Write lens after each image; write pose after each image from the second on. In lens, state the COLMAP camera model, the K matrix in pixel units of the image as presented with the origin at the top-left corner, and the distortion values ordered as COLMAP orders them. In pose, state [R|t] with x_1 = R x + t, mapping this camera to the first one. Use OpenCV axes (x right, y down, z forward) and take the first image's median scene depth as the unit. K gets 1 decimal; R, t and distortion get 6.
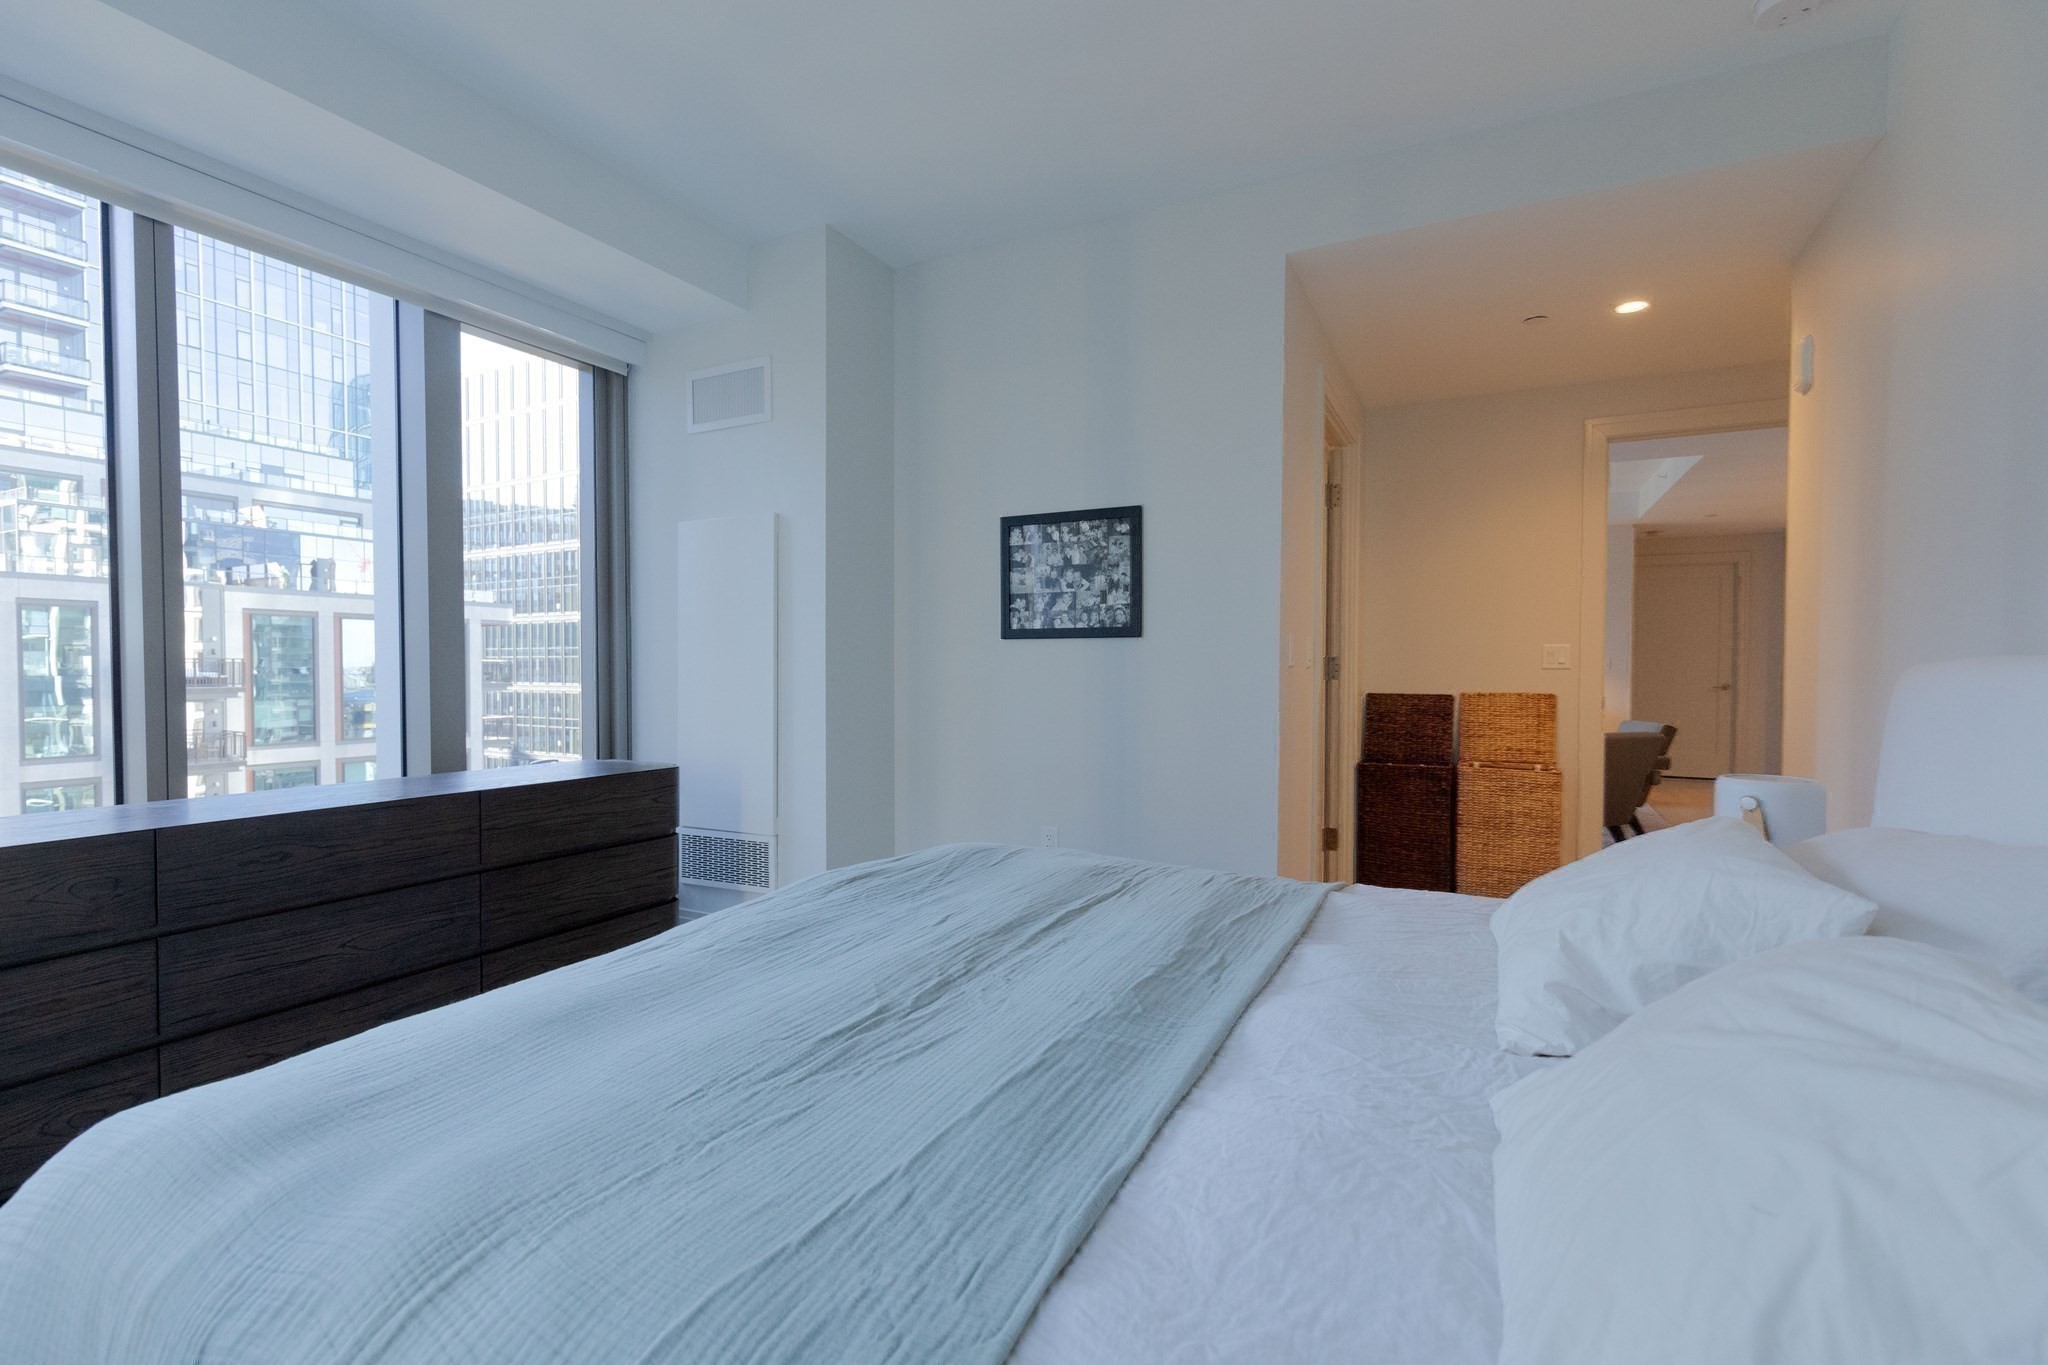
lens RADIAL K [[917.3, 0, 1021.4], [0, 917.3, 690.9], [0, 0, 1]] dist [0.000283, -0.001078]
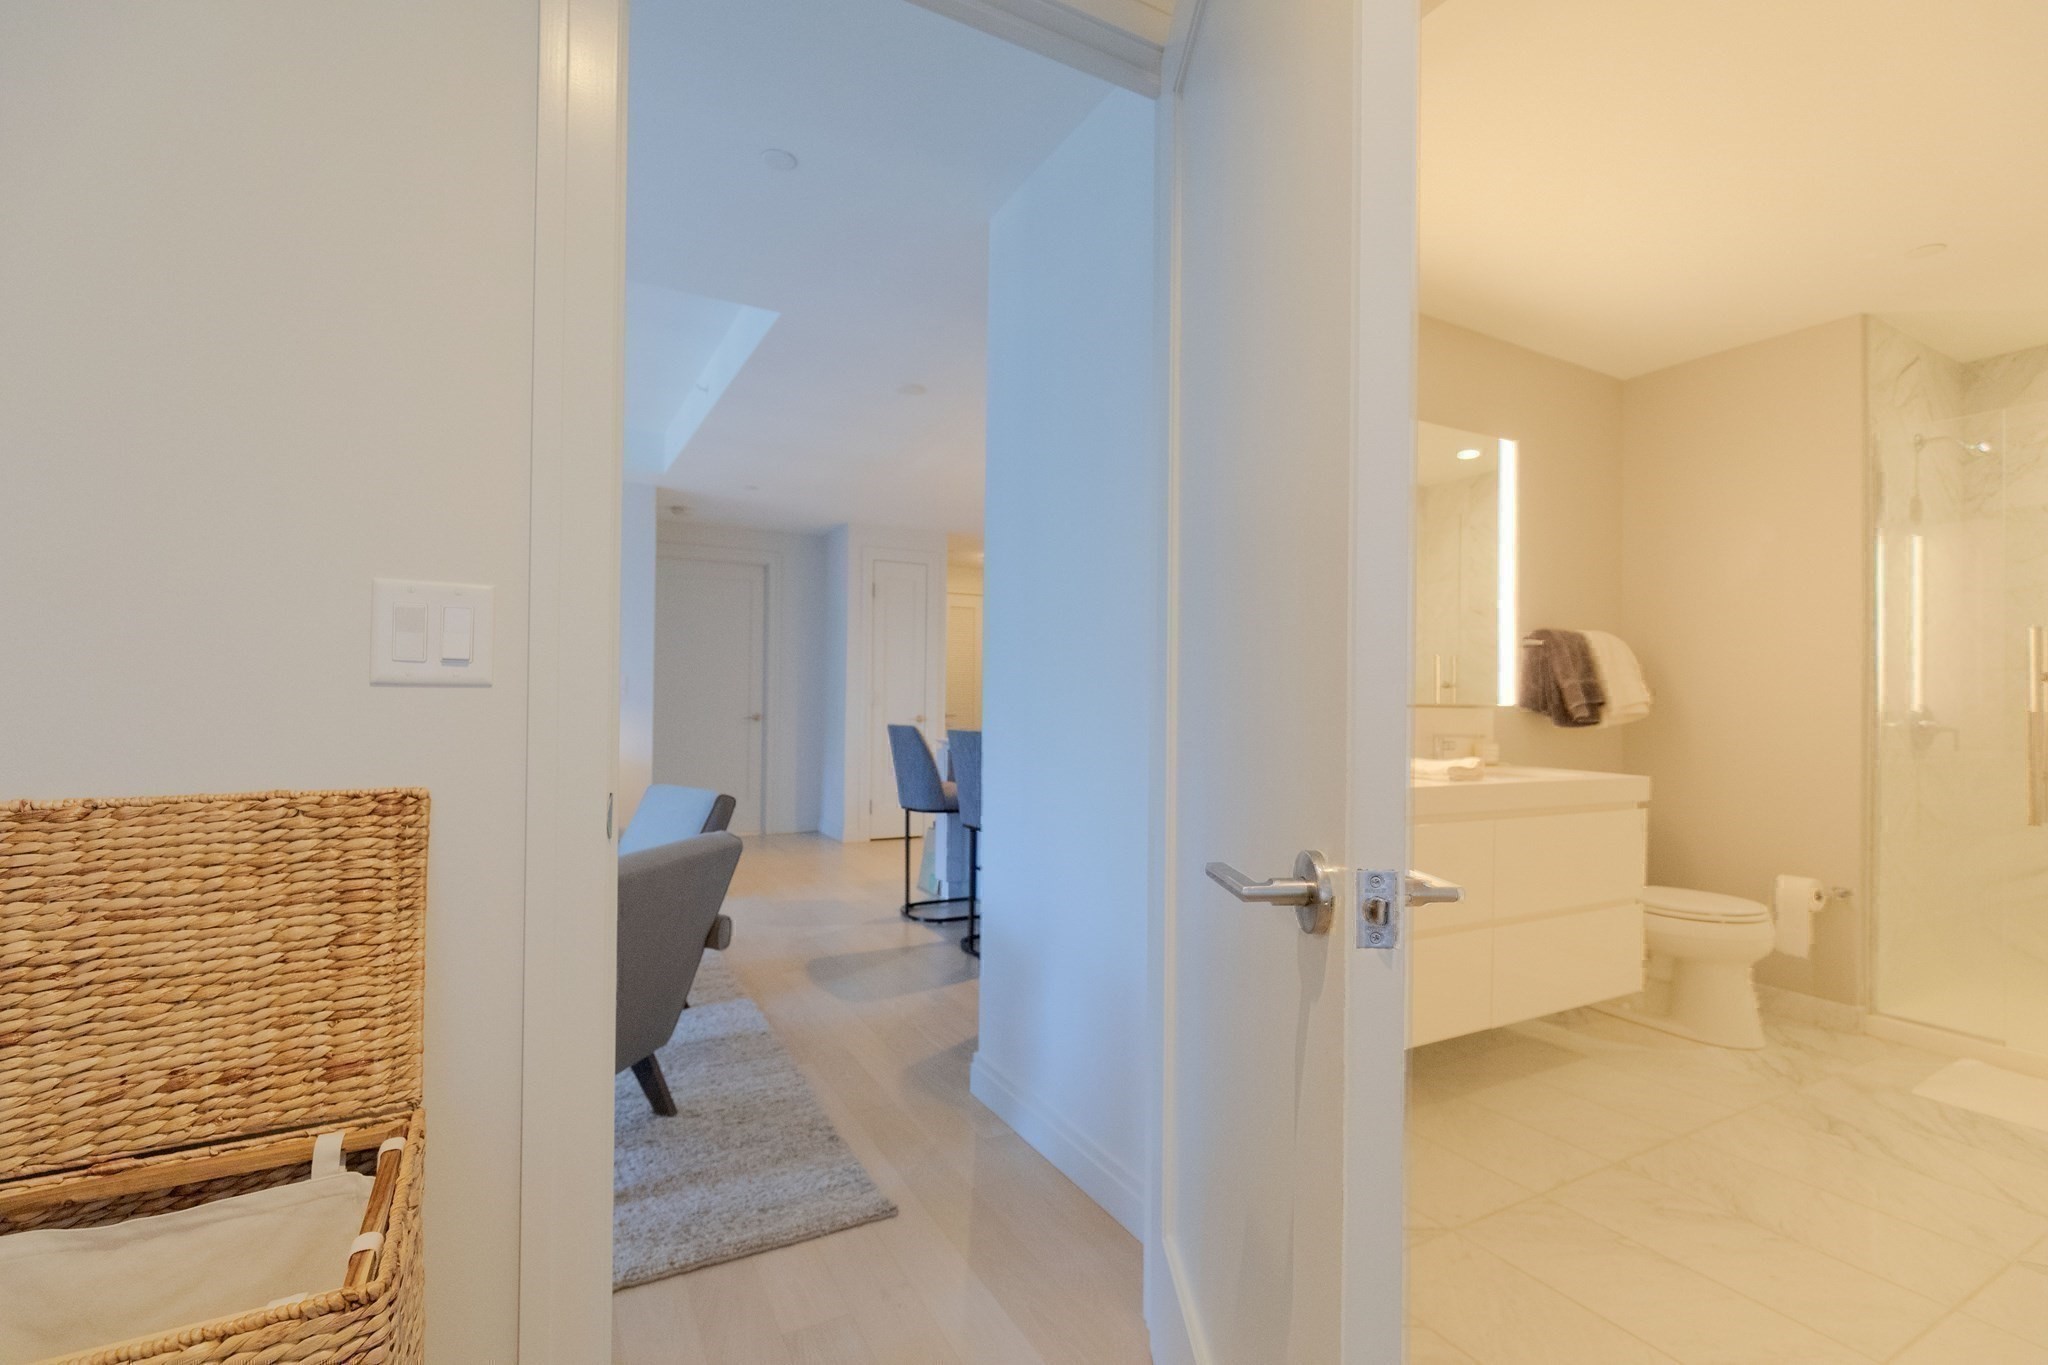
lens RADIAL K [[917.3, 0, 1014.5], [0, 917.3, 685.7], [0, 0, 1]] dist [0.000283, -0.001078]
pose [[0.562647, 0.014734, 0.826566, 0.284949], [0.013235, 0.999552, -0.026826, -0.009037], [-0.826591, 0.026033, 0.562200, 0.447437]]
